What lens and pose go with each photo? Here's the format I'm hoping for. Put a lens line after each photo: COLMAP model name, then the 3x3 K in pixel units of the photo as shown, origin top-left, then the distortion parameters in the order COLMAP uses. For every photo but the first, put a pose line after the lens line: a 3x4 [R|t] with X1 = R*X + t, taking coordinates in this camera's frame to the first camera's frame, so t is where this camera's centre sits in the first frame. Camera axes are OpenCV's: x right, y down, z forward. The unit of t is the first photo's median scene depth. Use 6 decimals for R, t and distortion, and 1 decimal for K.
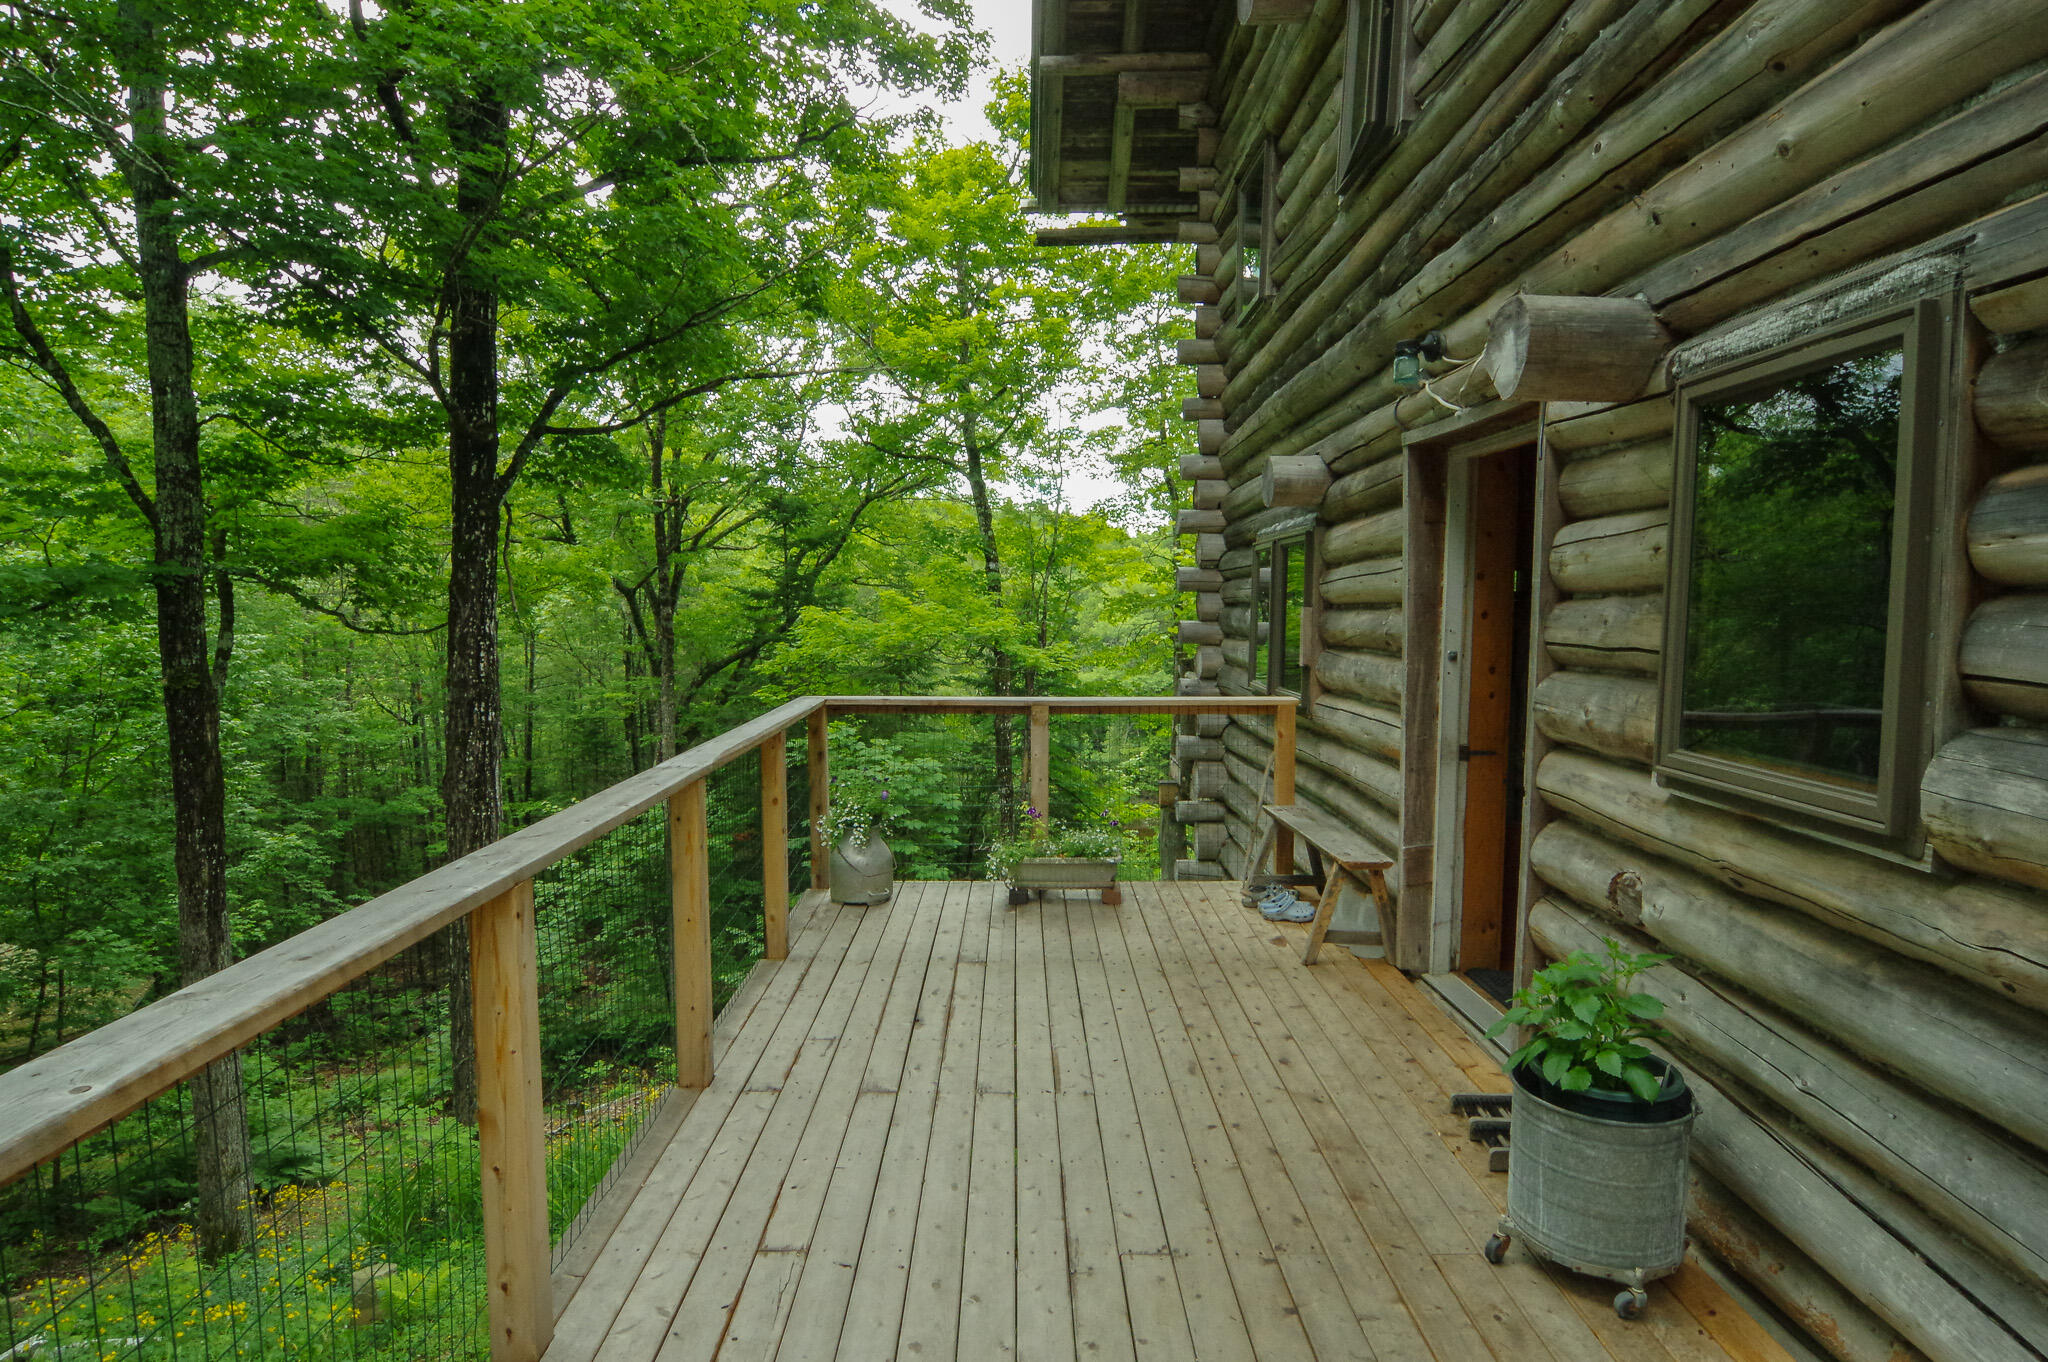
lens RADIAL K [[1102.7, 0, 1024.0], [0, 1102.7, 681.0], [0, 0, 1]] dist [-0.001360, -0.013774]
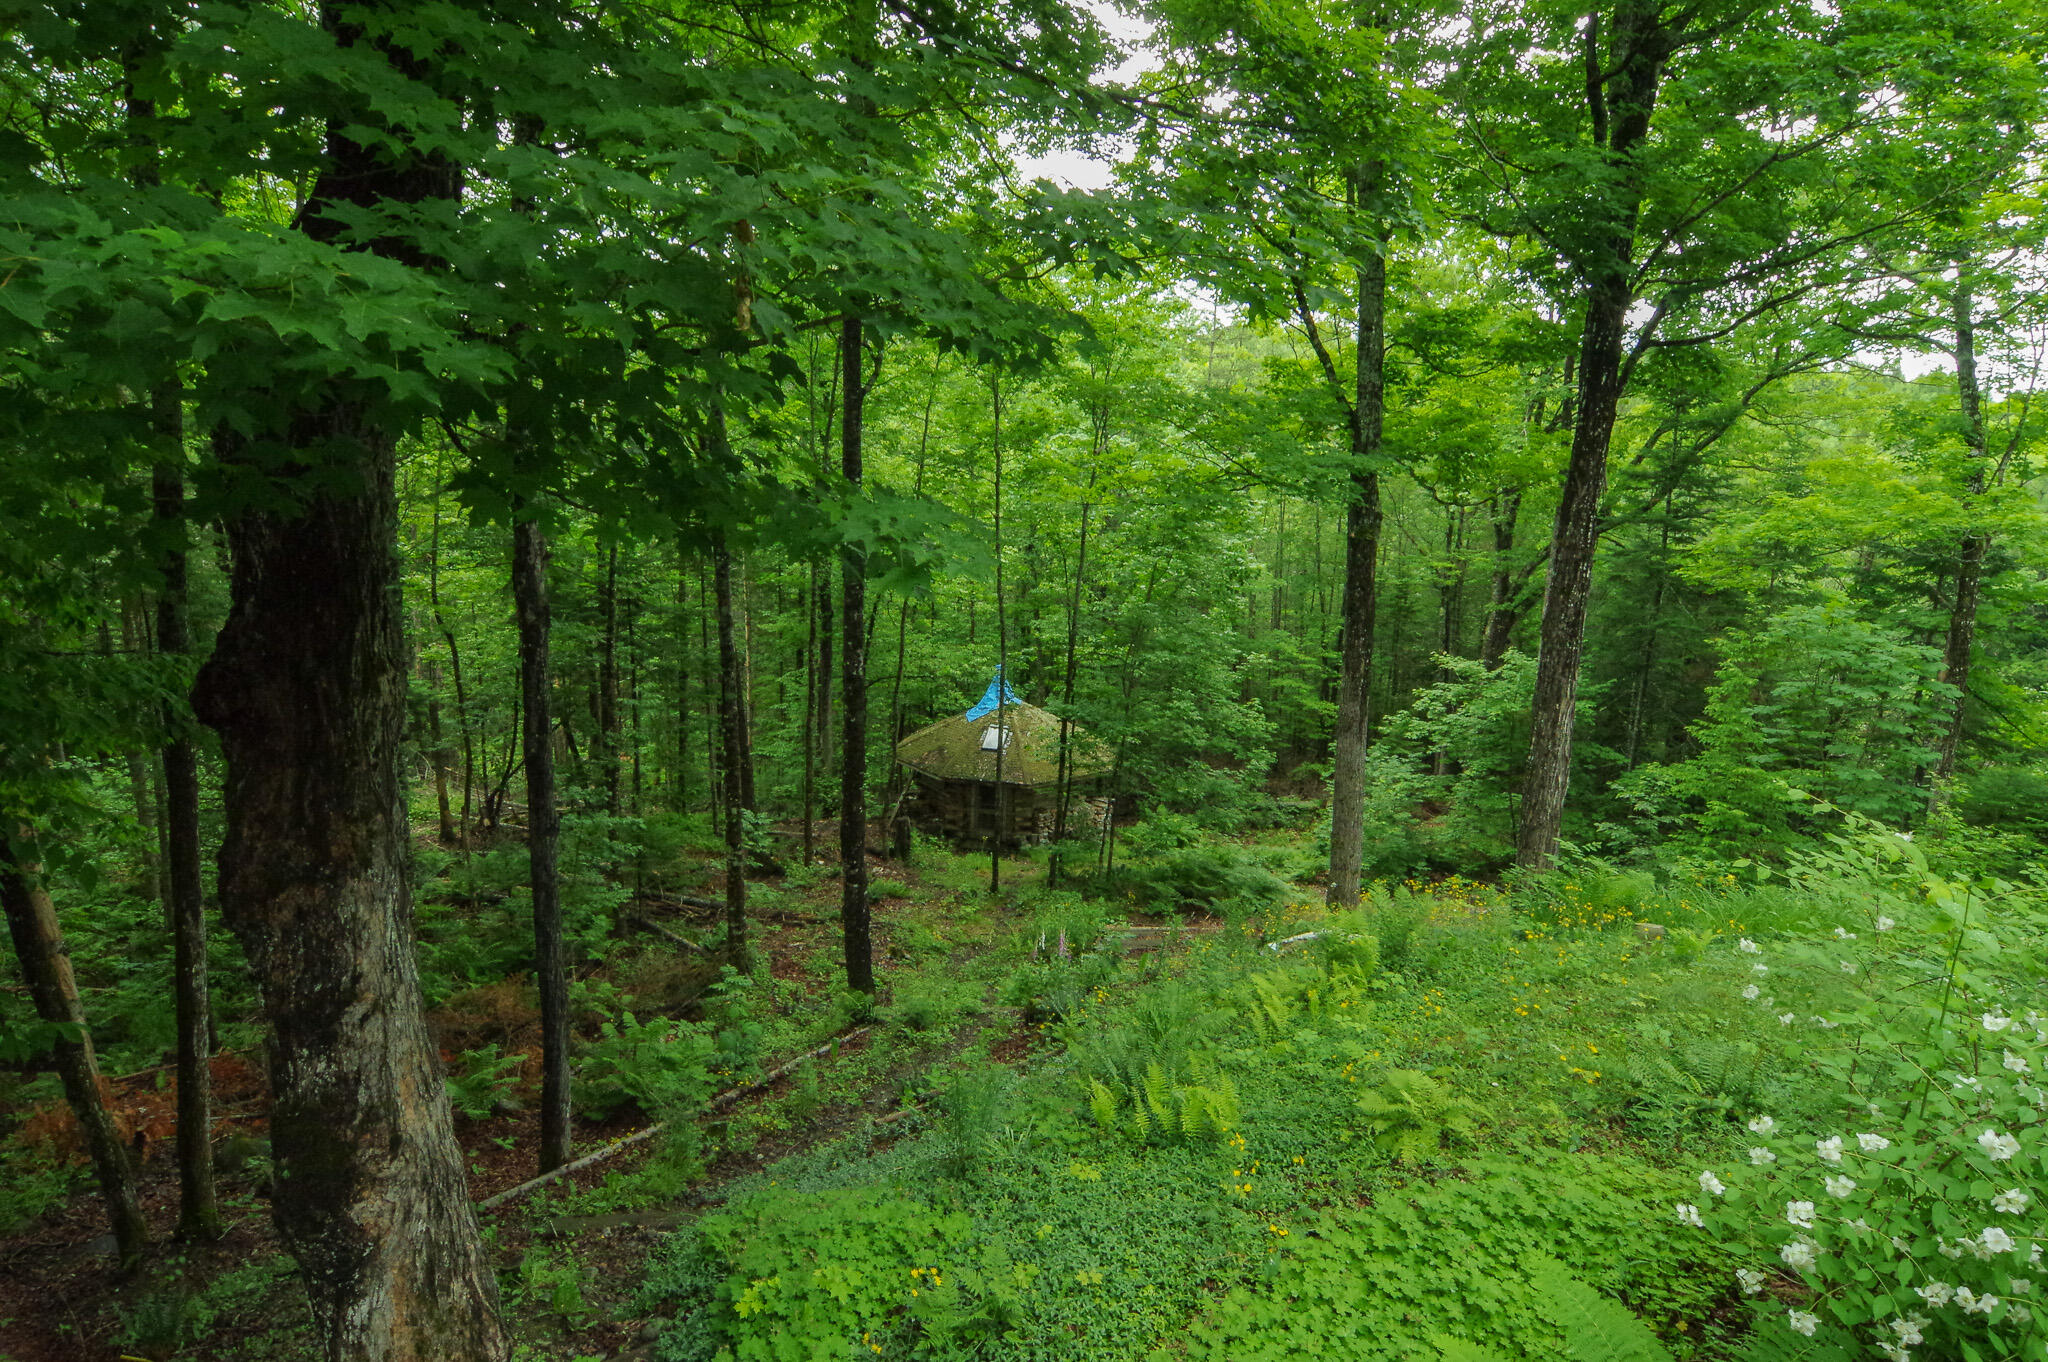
lens RADIAL K [[1102.7, 0, 1024.0], [0, 1102.7, 681.0], [0, 0, 1]] dist [-0.001360, -0.013774]
pose [[0.827917, 0.120097, -0.547841, -0.704287], [-0.057450, 0.989826, 0.130167, 0.060079], [0.557900, -0.076294, 0.826394, -1.004724]]
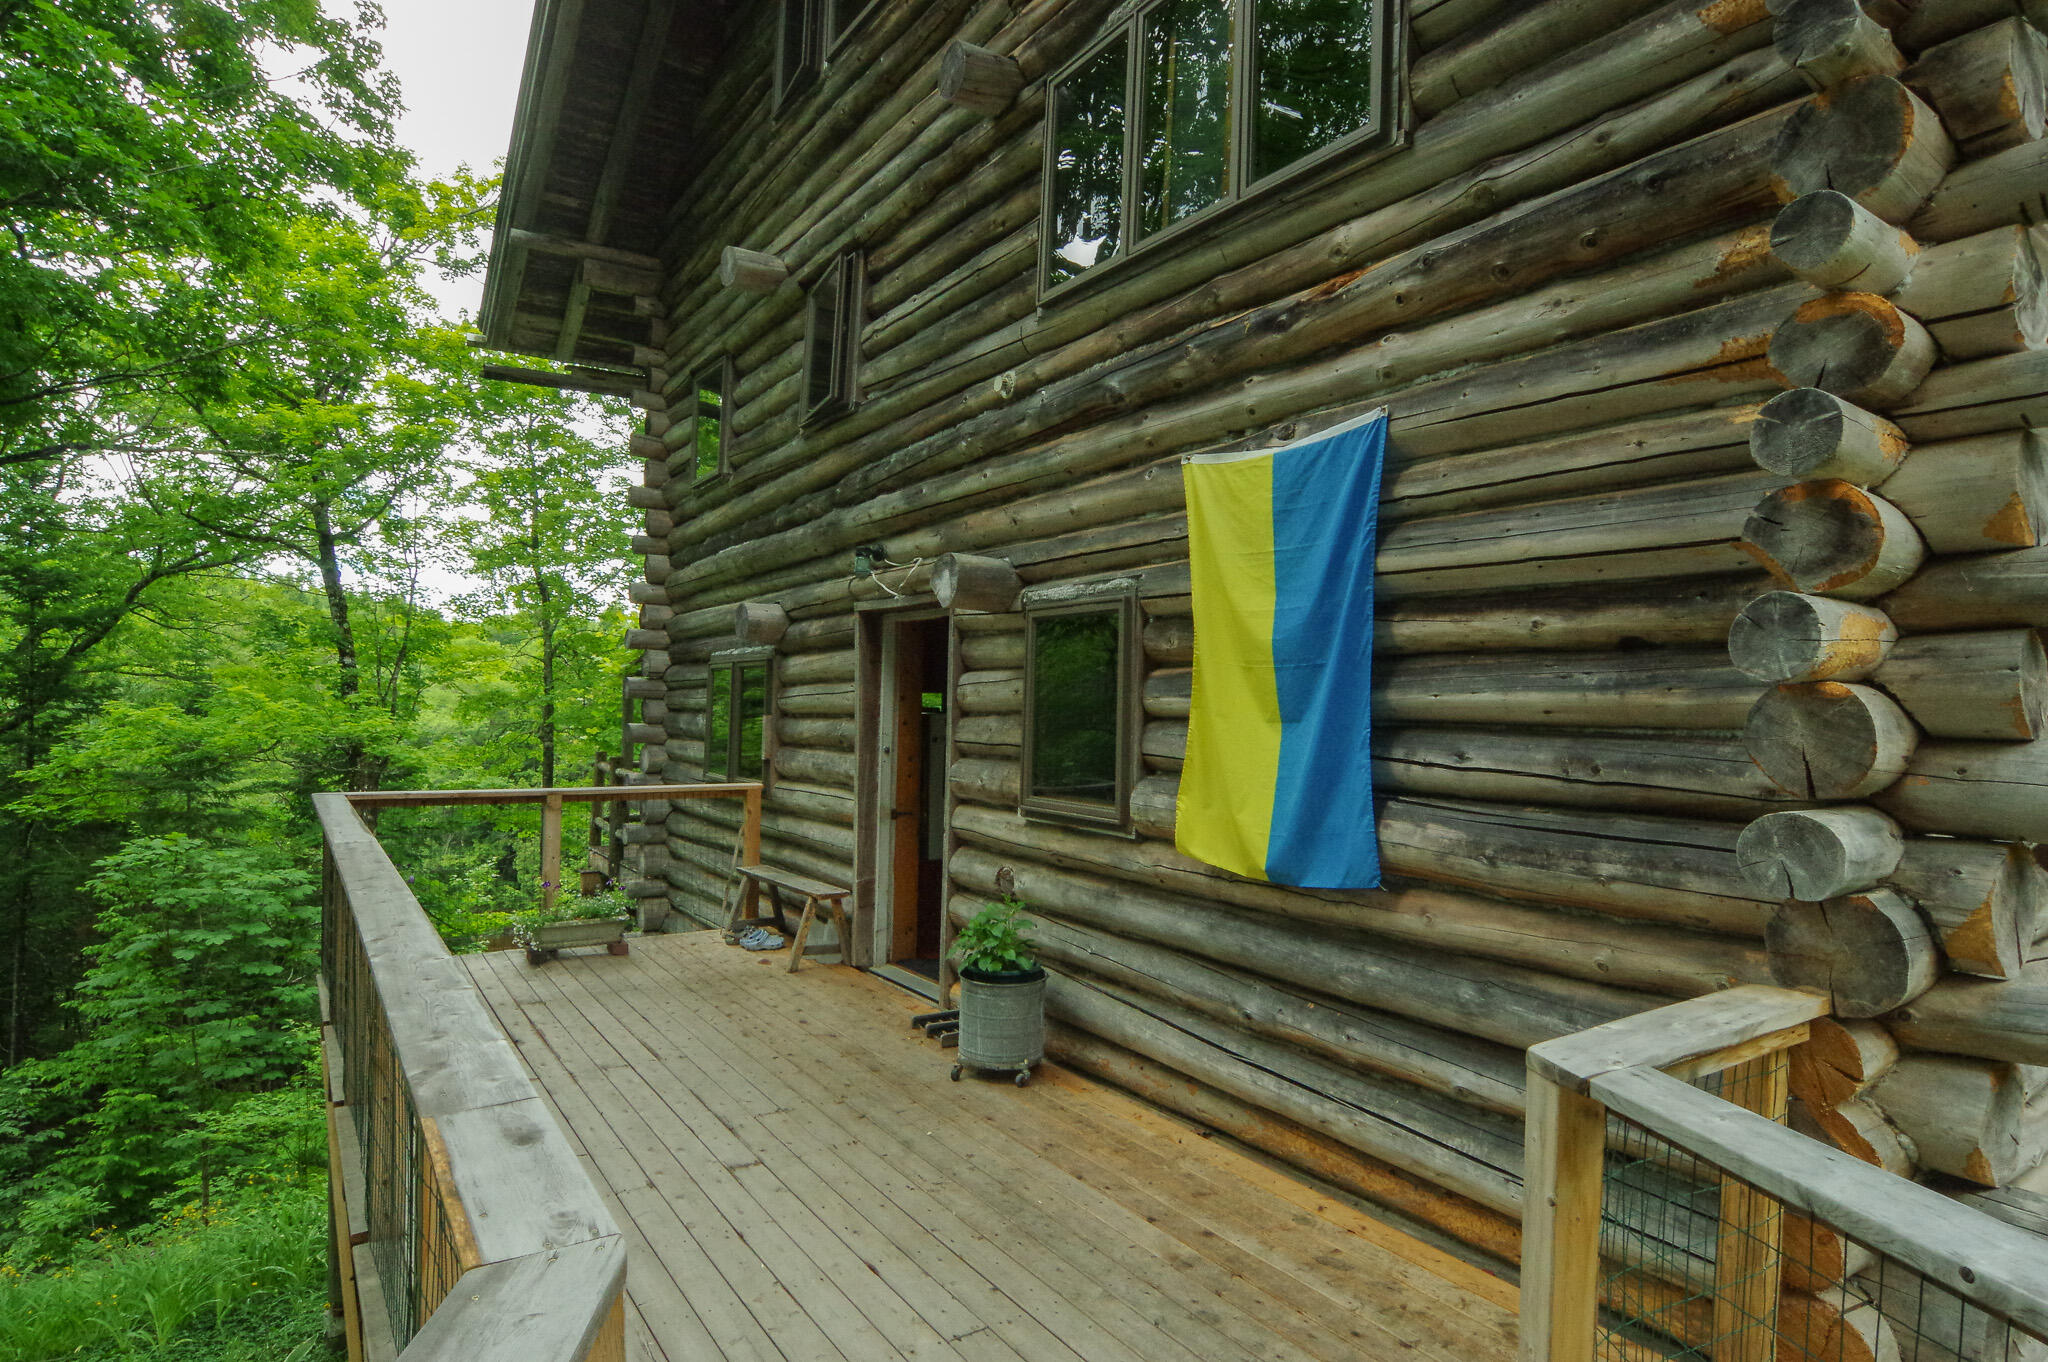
lens RADIAL K [[1102.7, 0, 1024.0], [0, 1102.7, 681.0], [0, 0, 1]] dist [-0.001360, -0.013774]
pose [[0.832515, 0.028335, 0.553278, -0.280904], [0.021901, 0.996227, -0.083973, 0.013237], [-0.553570, 0.082026, 0.828753, -0.350447]]
